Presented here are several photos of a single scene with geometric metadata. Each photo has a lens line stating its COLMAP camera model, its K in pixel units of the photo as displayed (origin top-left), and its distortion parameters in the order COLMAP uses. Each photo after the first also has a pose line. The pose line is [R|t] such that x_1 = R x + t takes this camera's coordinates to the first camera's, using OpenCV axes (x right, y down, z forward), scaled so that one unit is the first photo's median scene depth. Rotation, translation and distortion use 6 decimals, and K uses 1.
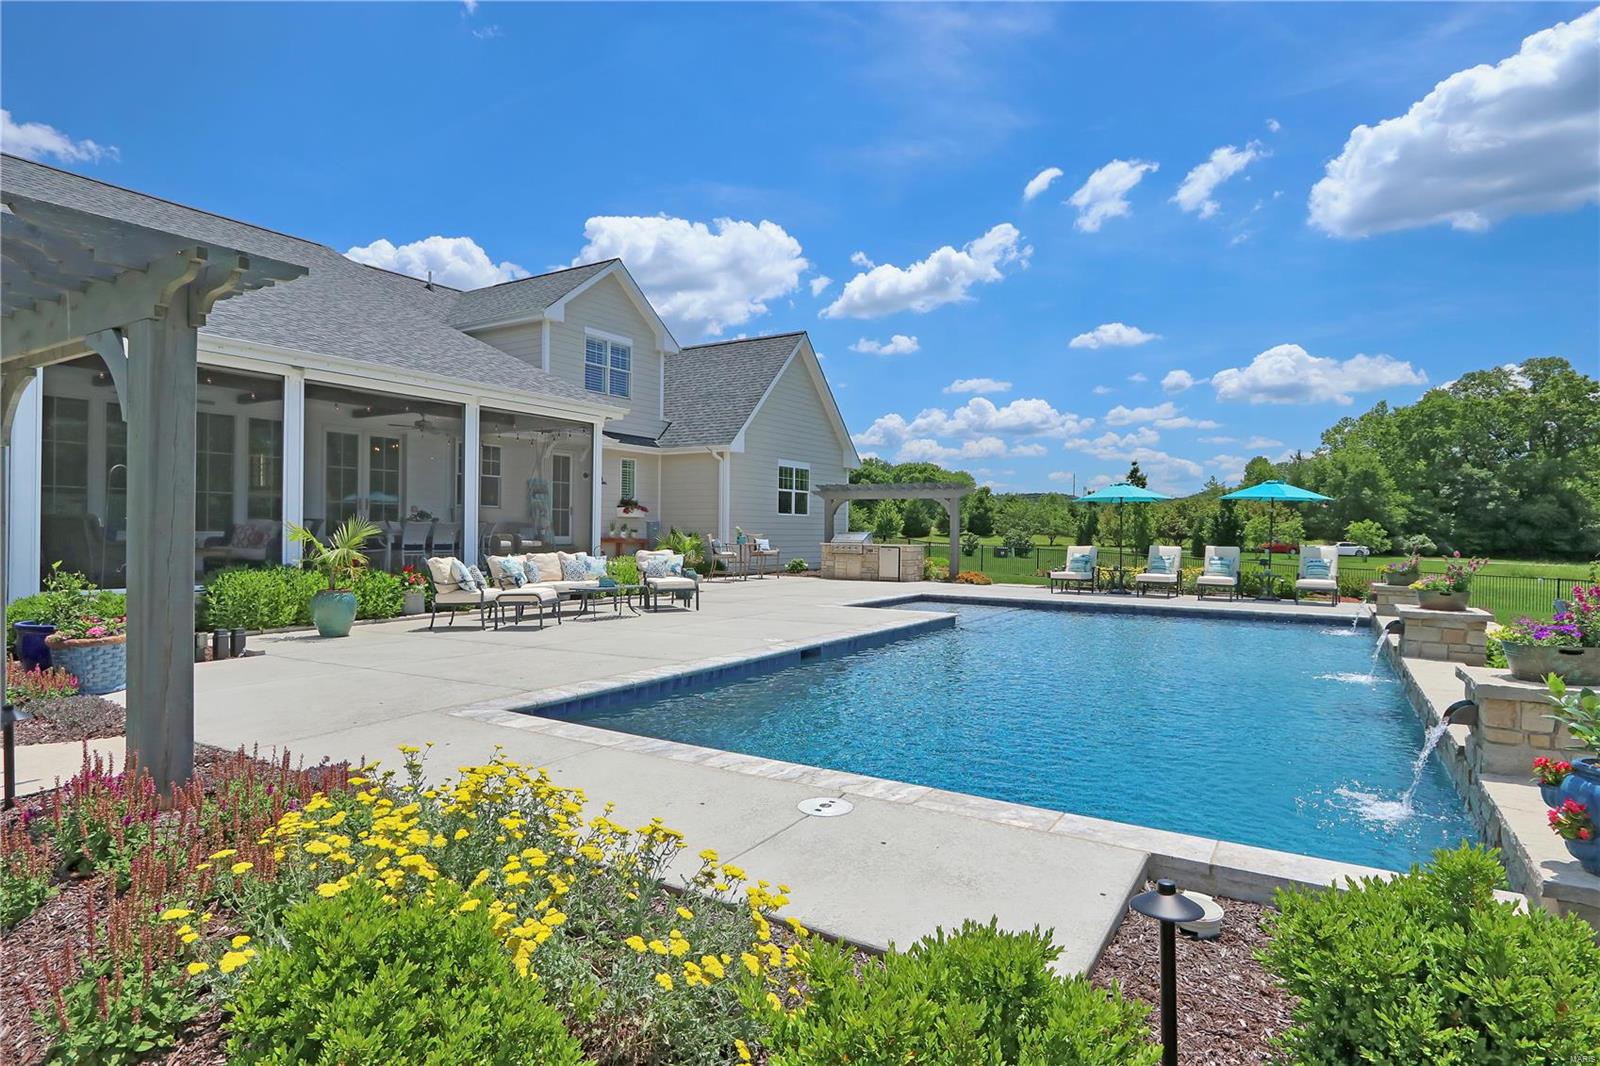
lens RADIAL K [[881.7, 0, 787.6], [0, 881.7, 530.8], [0, 0, 1]] dist [0.004032, 0.000155]
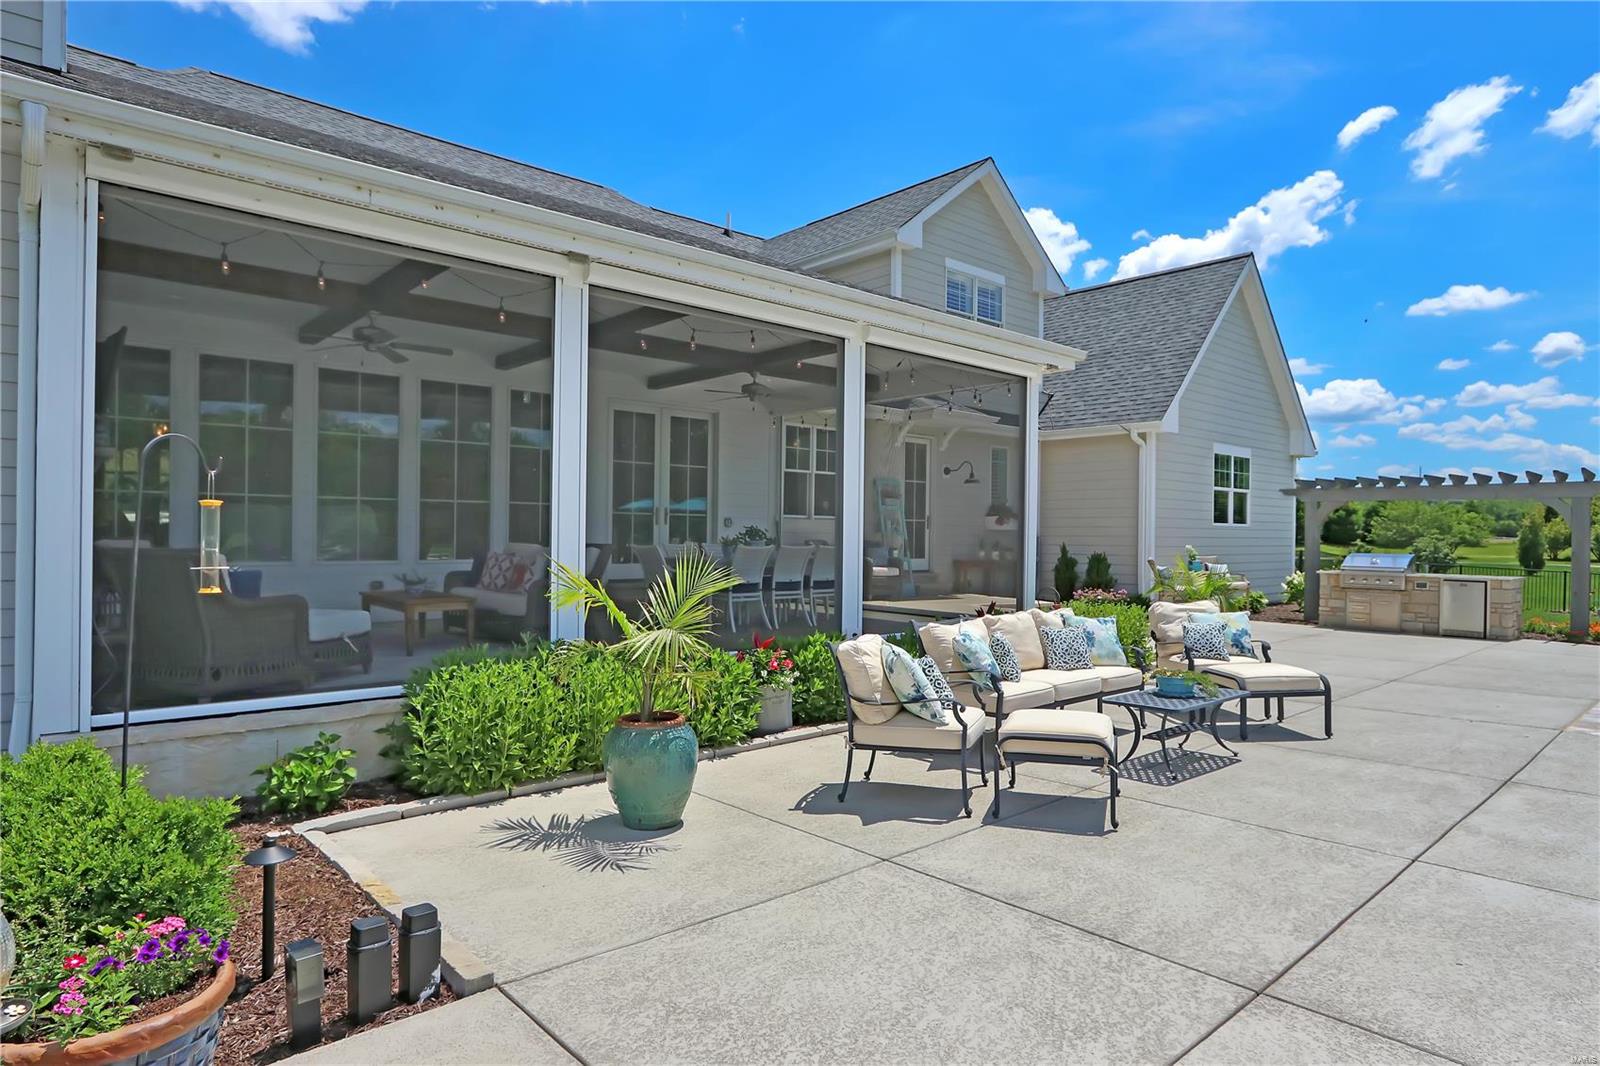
lens RADIAL K [[915.3, 0, 798.6], [0, 915.3, 537.0], [0, 0, 1]] dist [0.001429, 0.000169]
pose [[0.964402, 0.000044, -0.264442, -0.141699], [0.000371, 0.999999, 0.001519, -0.011076], [0.264441, -0.001563, 0.964400, 0.254877]]
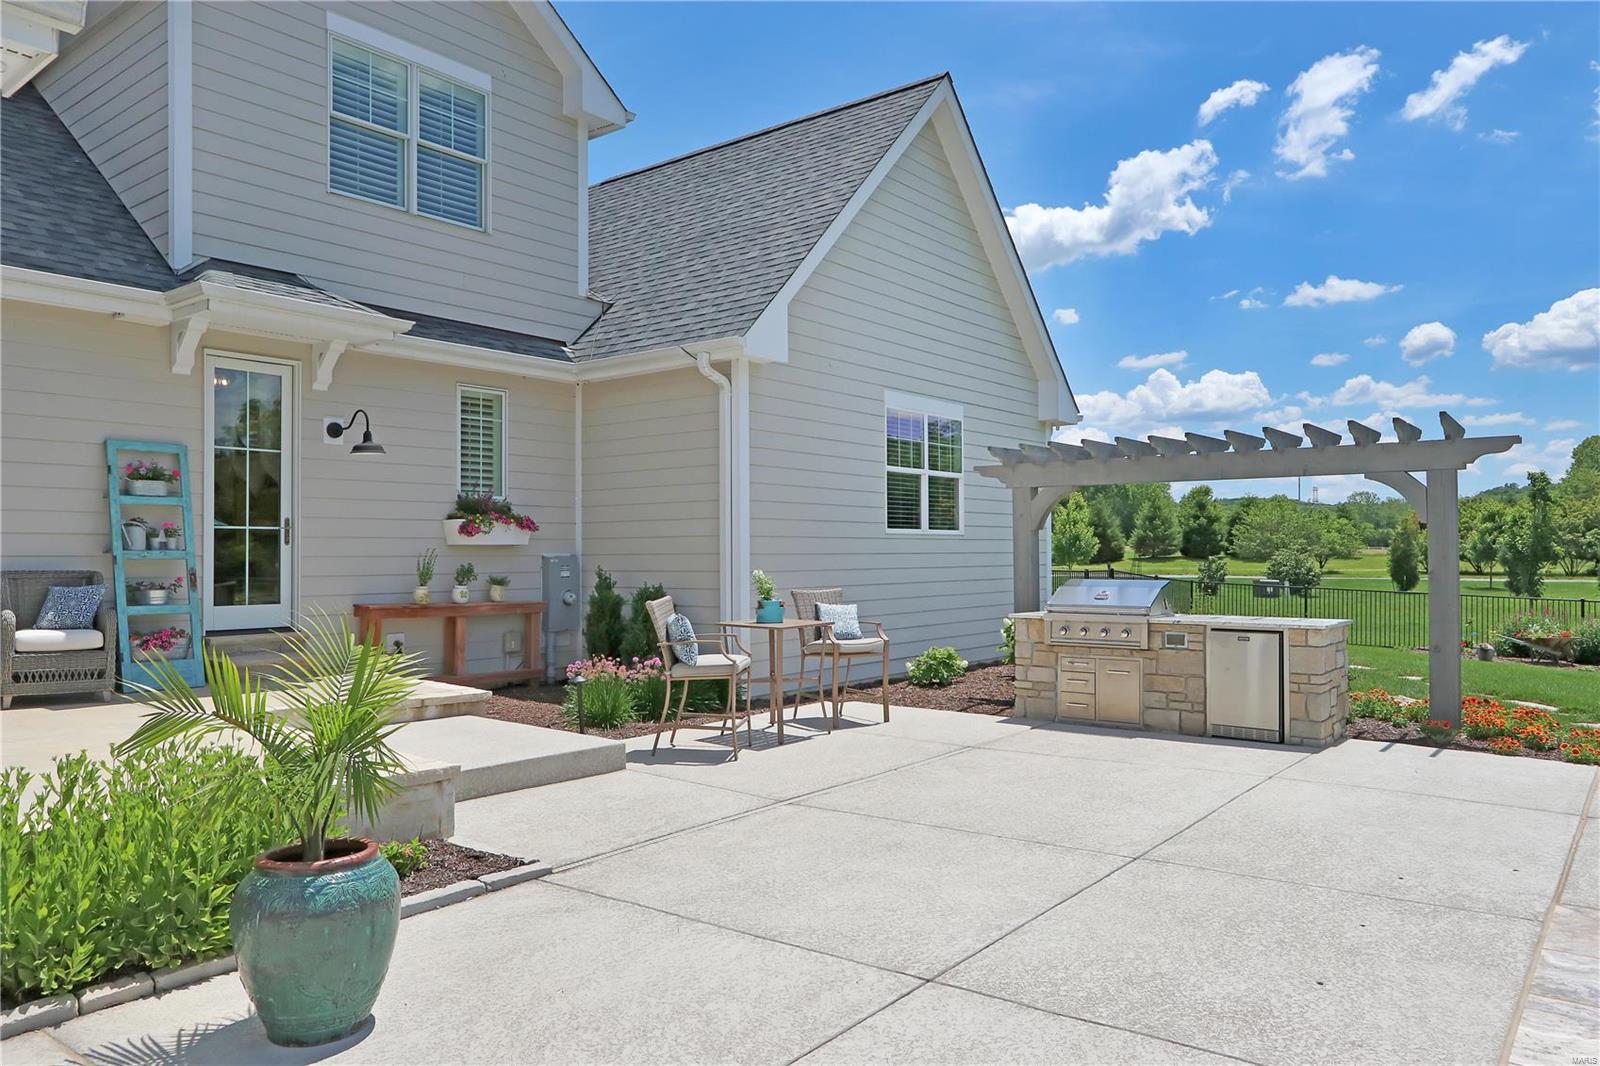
lens RADIAL K [[1106.7, 0, 800.0], [0, 1106.7, 533.0], [0, 0, 1]] dist [-0.009366, -0.000135]
pose [[0.995168, -0.017661, -0.096583, -0.001709], [0.015847, 0.999684, -0.019519, -0.009430], [0.096897, 0.017894, 0.995134, 0.544054]]
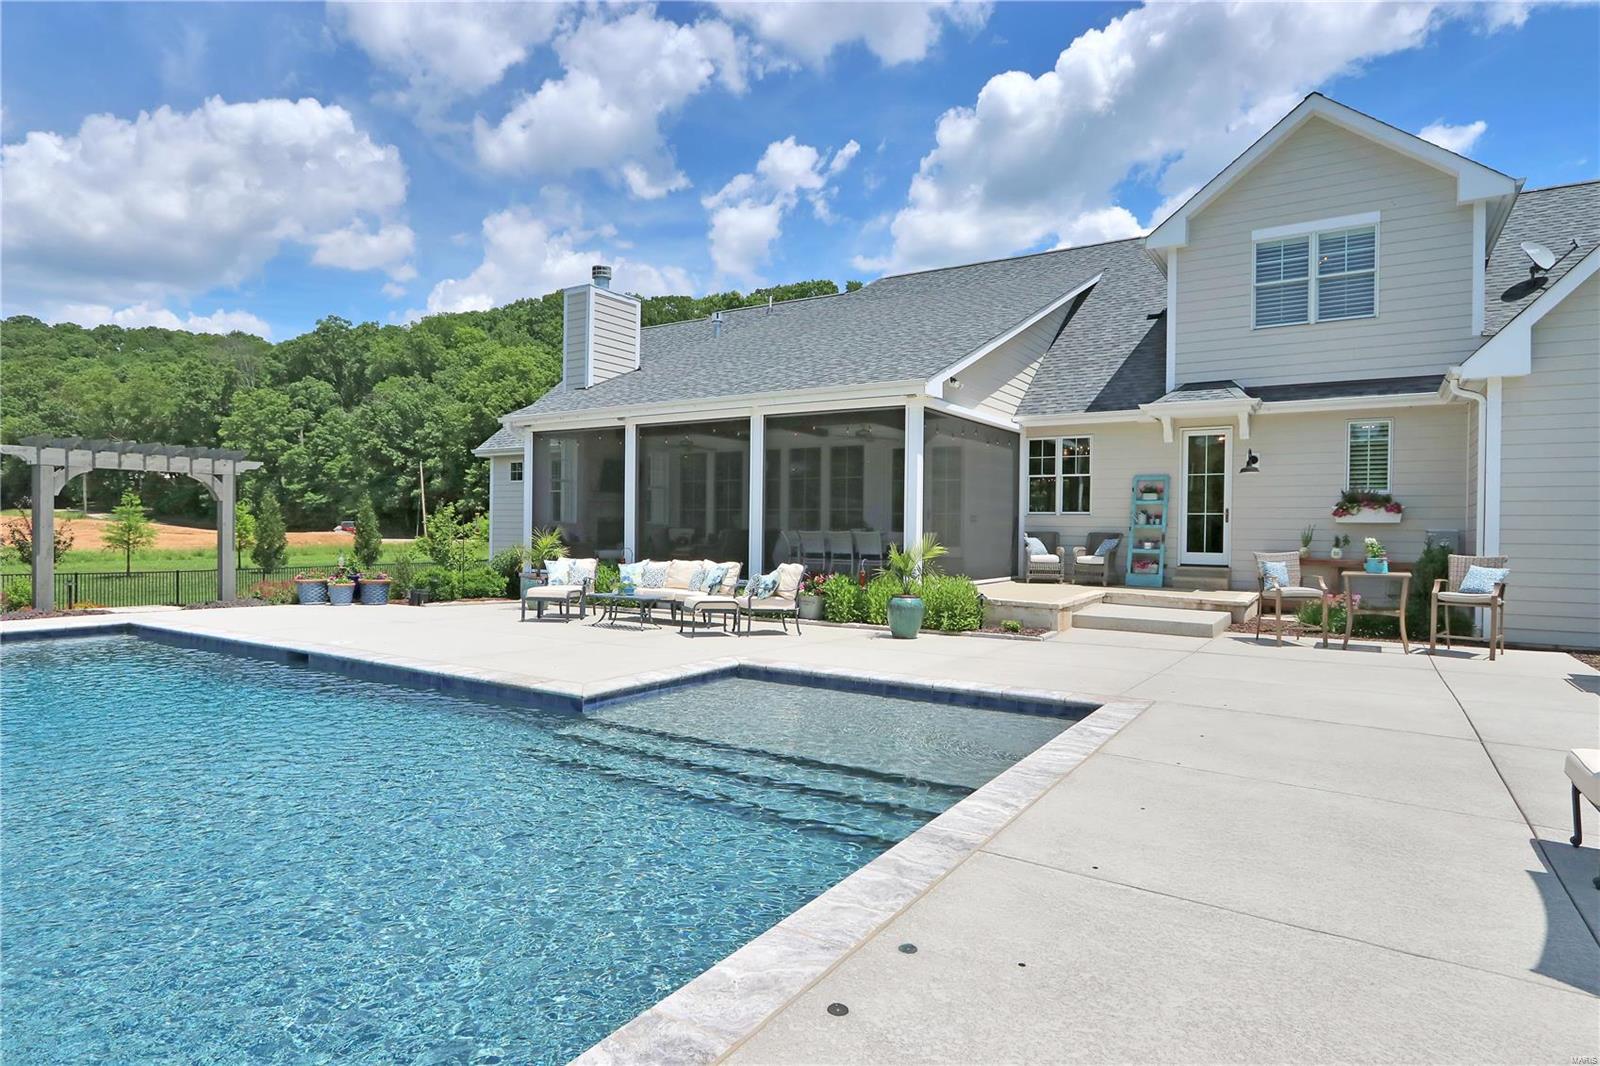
lens RADIAL K [[881.7, 0, 787.6], [0, 881.7, 530.8], [0, 0, 1]] dist [0.004032, 0.000155]
pose [[-0.010272, -0.008560, -0.999911, 0.396278], [-0.012781, 0.999883, -0.008428, -0.000930], [0.999866, 0.012693, -0.010381, 0.625755]]
